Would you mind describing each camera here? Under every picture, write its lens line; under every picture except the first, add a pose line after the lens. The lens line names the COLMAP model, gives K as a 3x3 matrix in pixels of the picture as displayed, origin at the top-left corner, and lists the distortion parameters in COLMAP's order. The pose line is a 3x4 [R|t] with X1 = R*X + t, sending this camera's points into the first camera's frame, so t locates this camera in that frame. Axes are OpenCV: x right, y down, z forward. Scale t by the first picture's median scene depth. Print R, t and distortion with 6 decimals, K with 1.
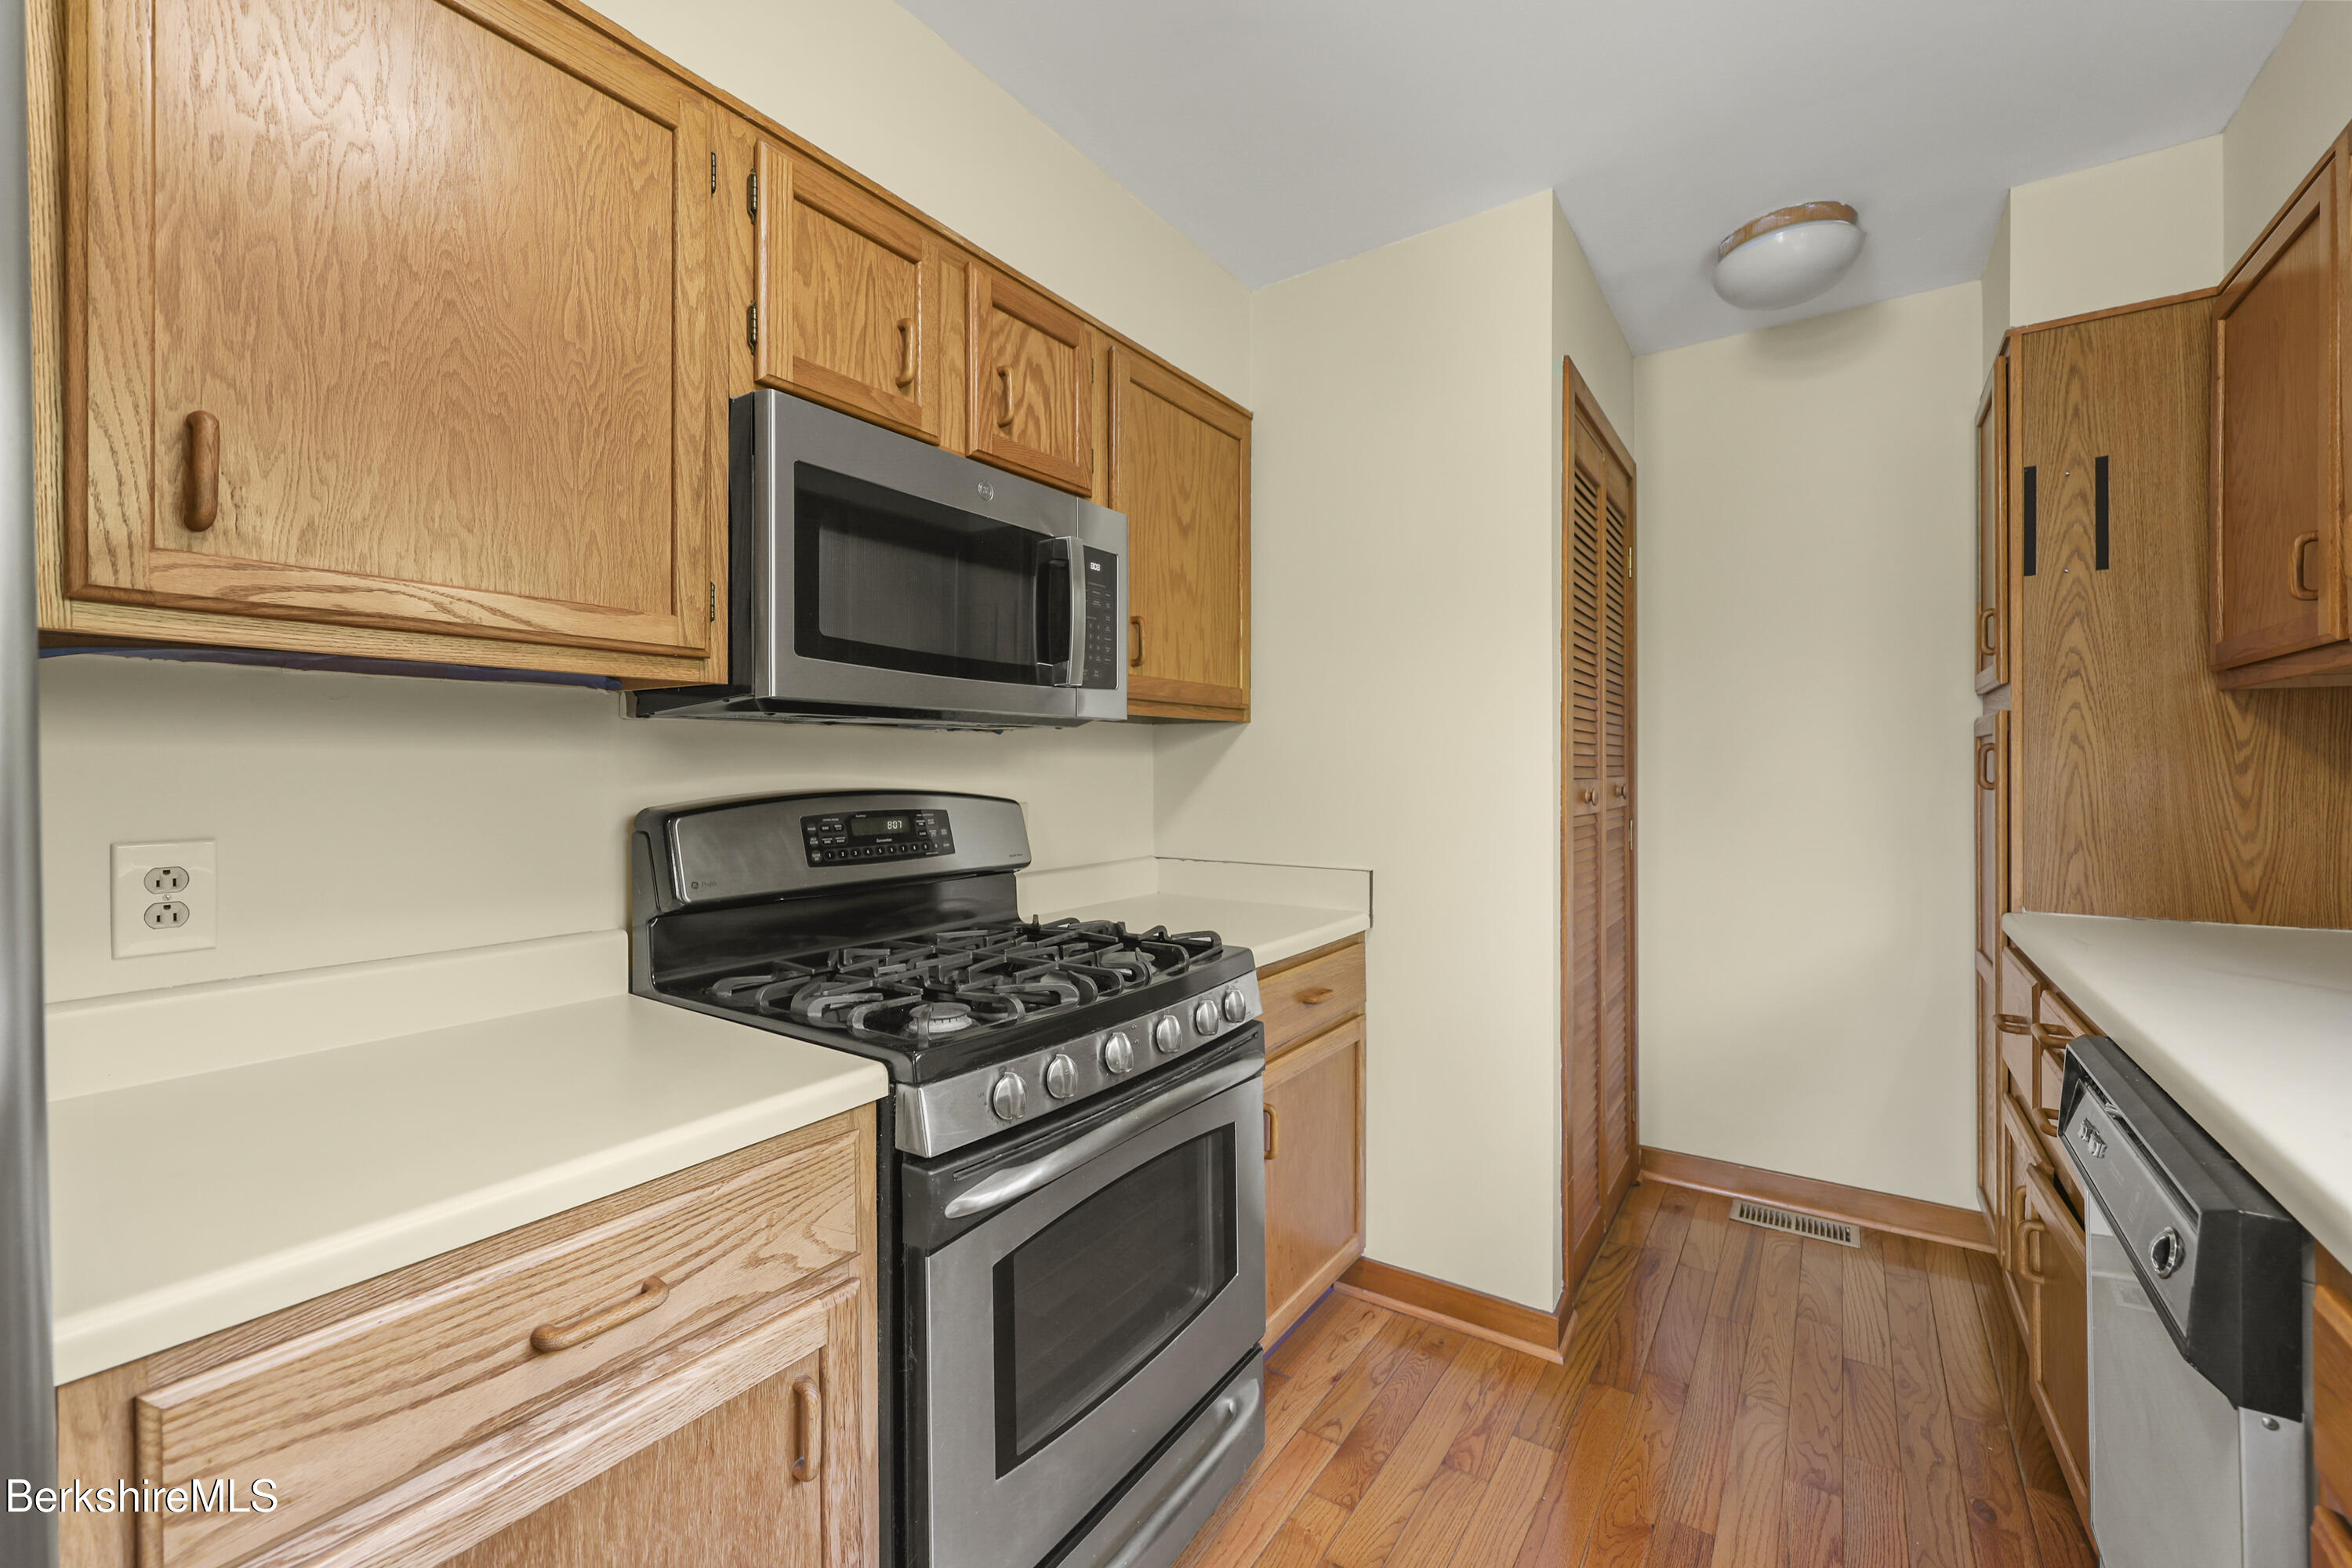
lens RADIAL K [[943.3, 0, 1191.1], [0, 943.3, 775.7], [0, 0, 1]] dist [-0.001285, -0.000051]
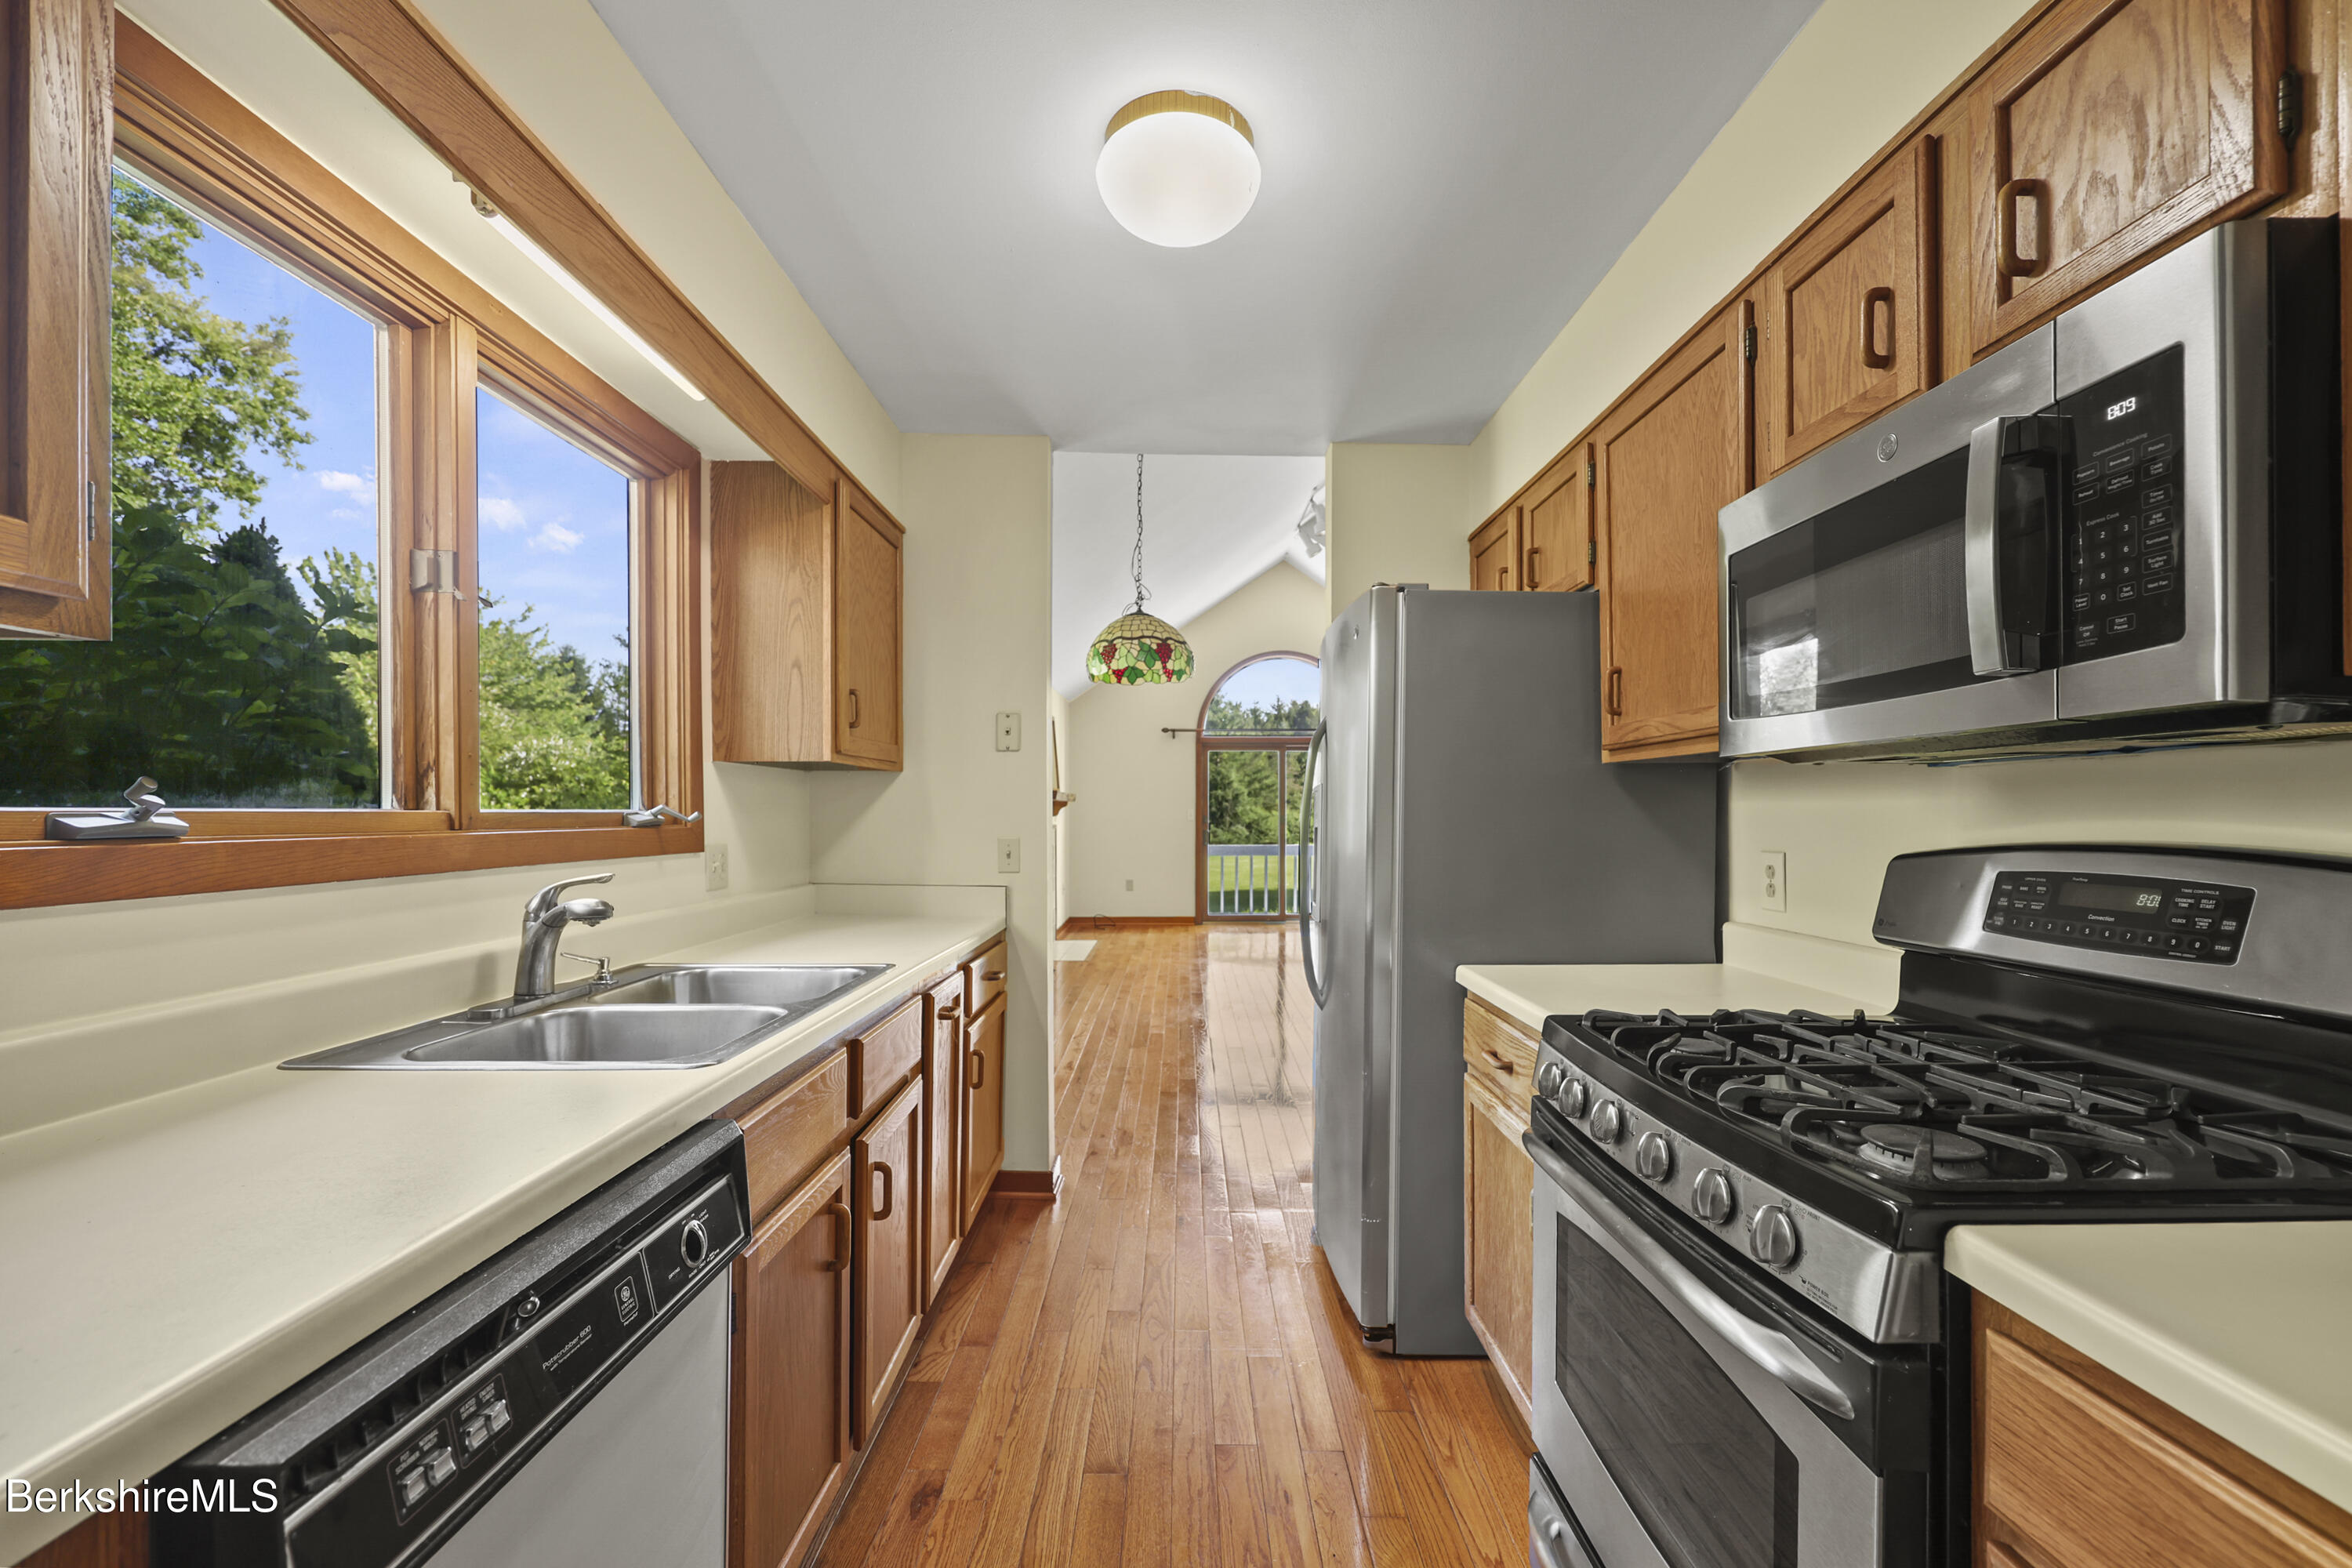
lens RADIAL K [[943.3, 0, 1187.3], [0, 943.3, 818.2], [0, 0, 1]] dist [-0.001285, -0.000051]
pose [[-0.823099, 0.005328, -0.567872, 0.624104], [-0.001421, 0.999934, 0.011441, -0.011849], [0.567896, 0.010224, -0.823037, 1.207576]]
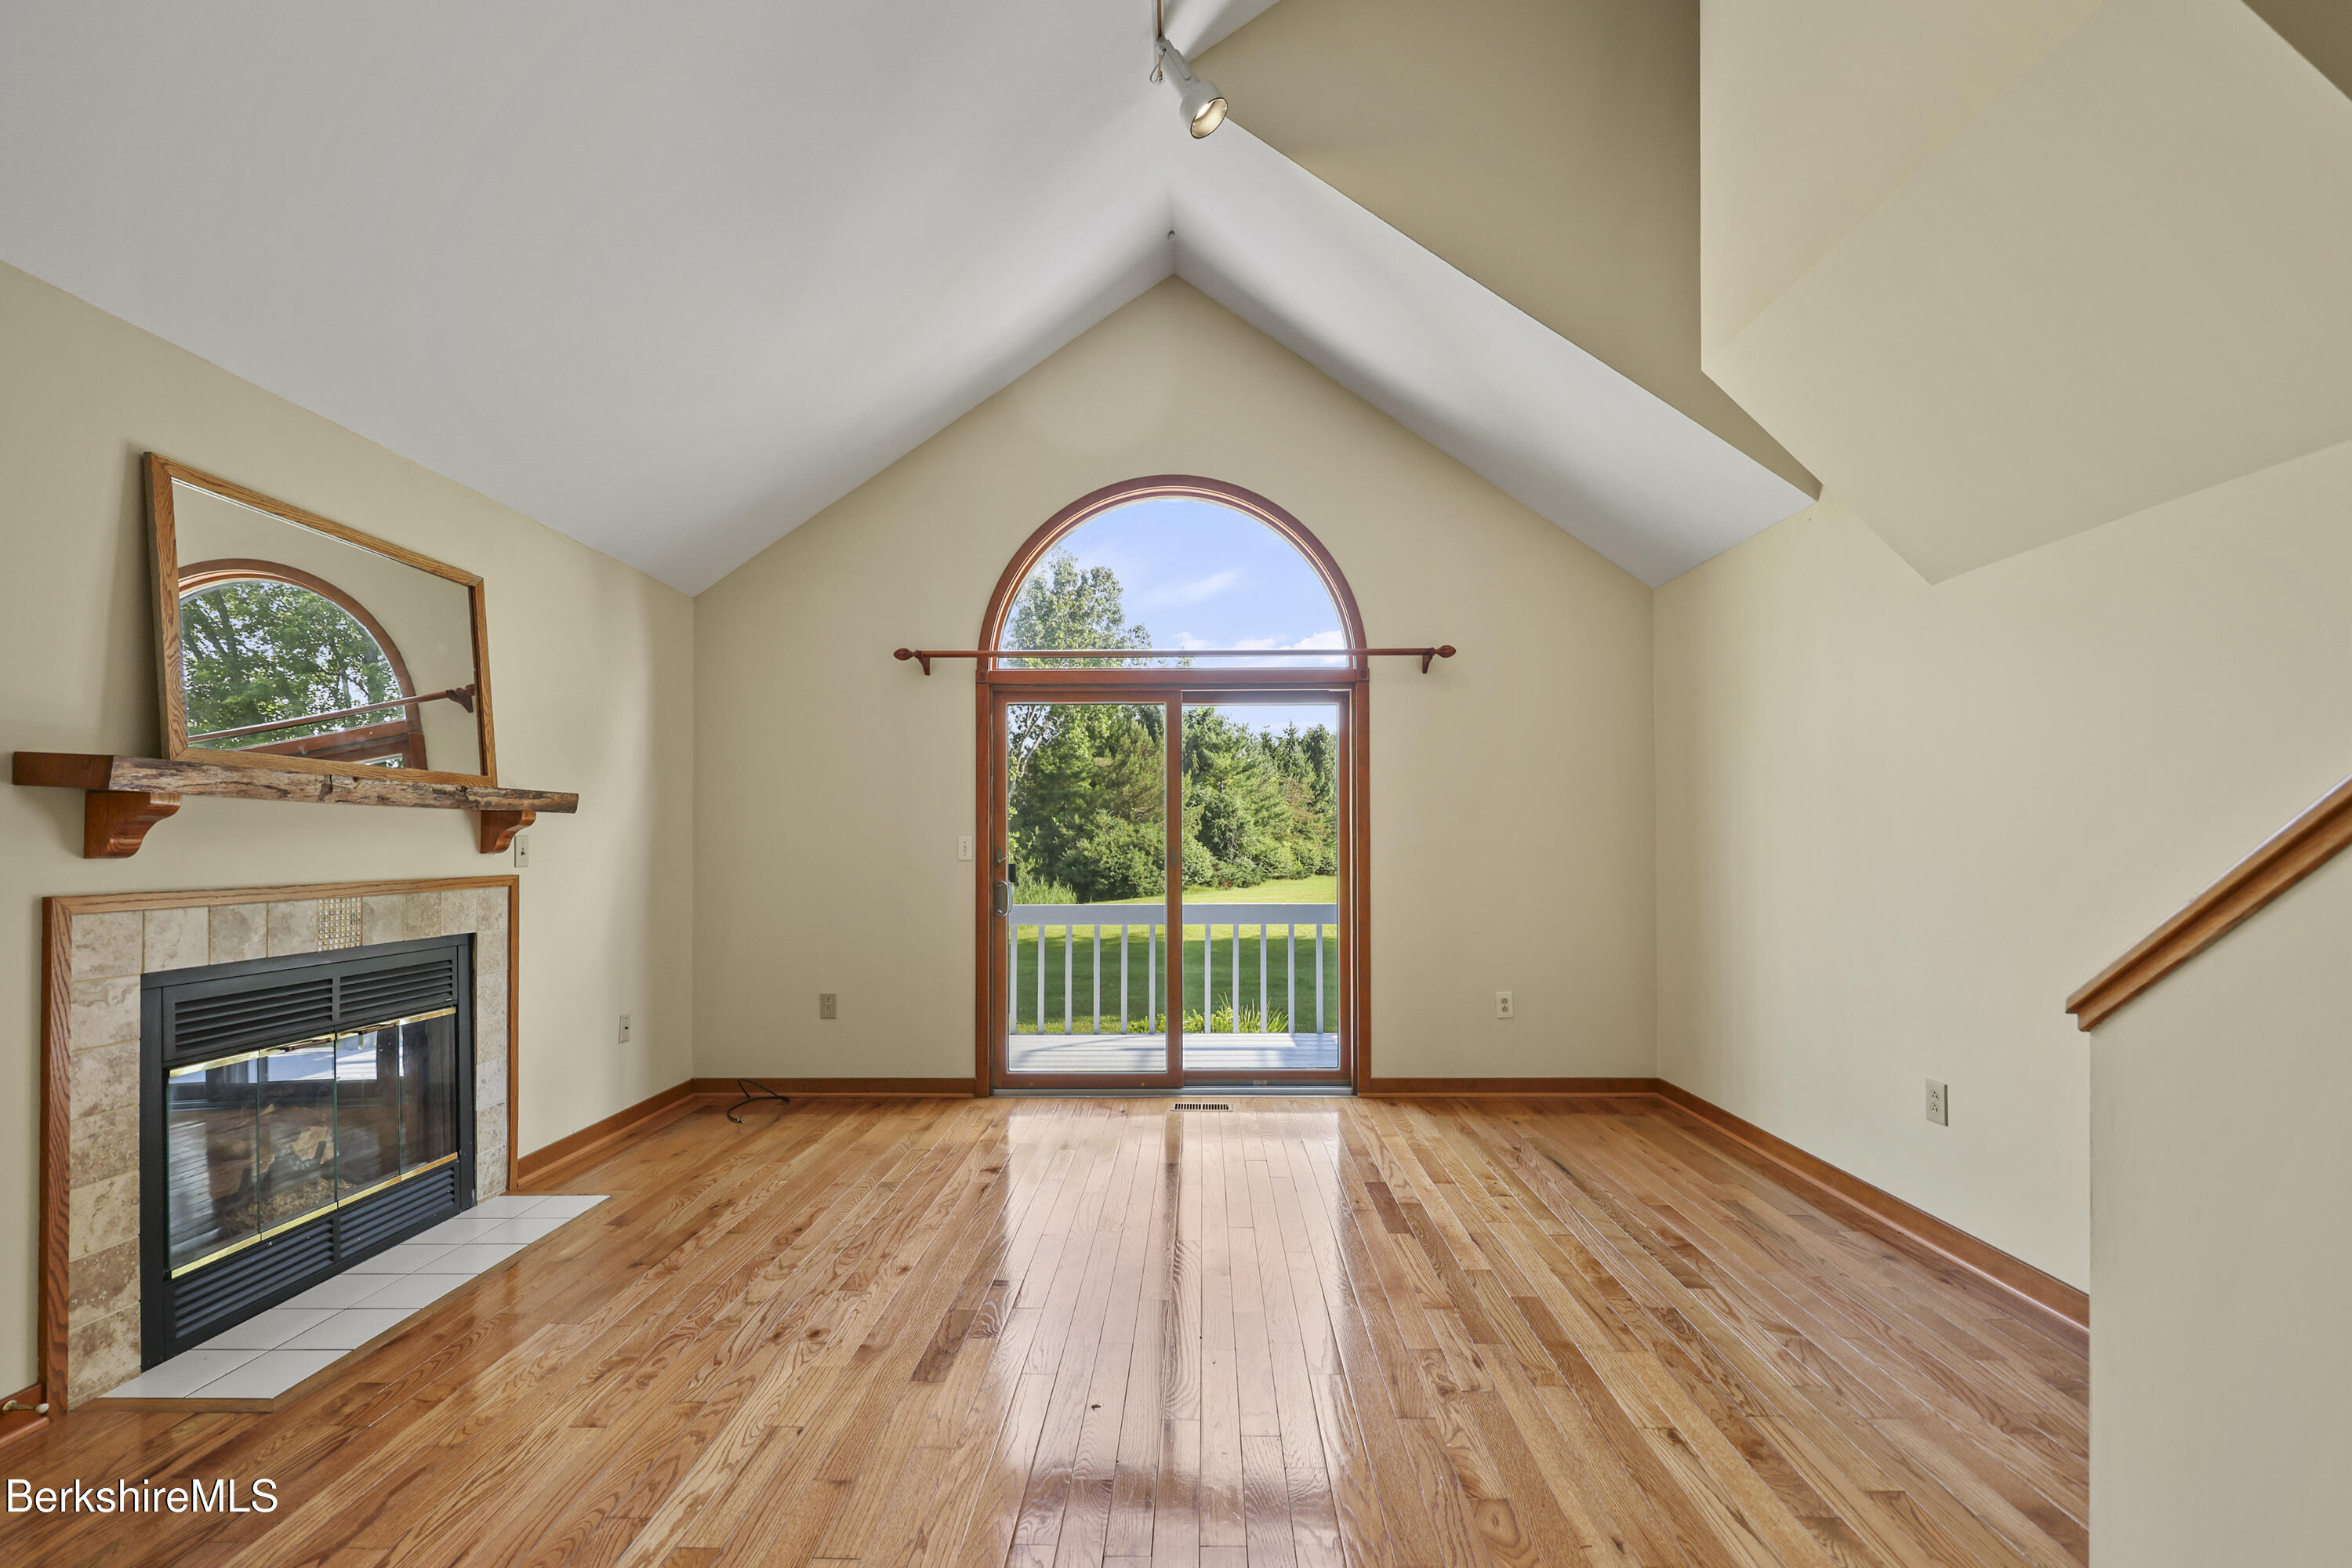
lens RADIAL K [[980.4, 0, 1173.2], [0, 980.4, 833.6], [0, 0, 1]] dist [-0.000440, -0.001562]
pose [[-0.837331, -0.000629, -0.546696, -2.064650], [0.002297, 0.999986, -0.004668, 0.013997], [0.546692, -0.005165, -0.837318, -1.367973]]
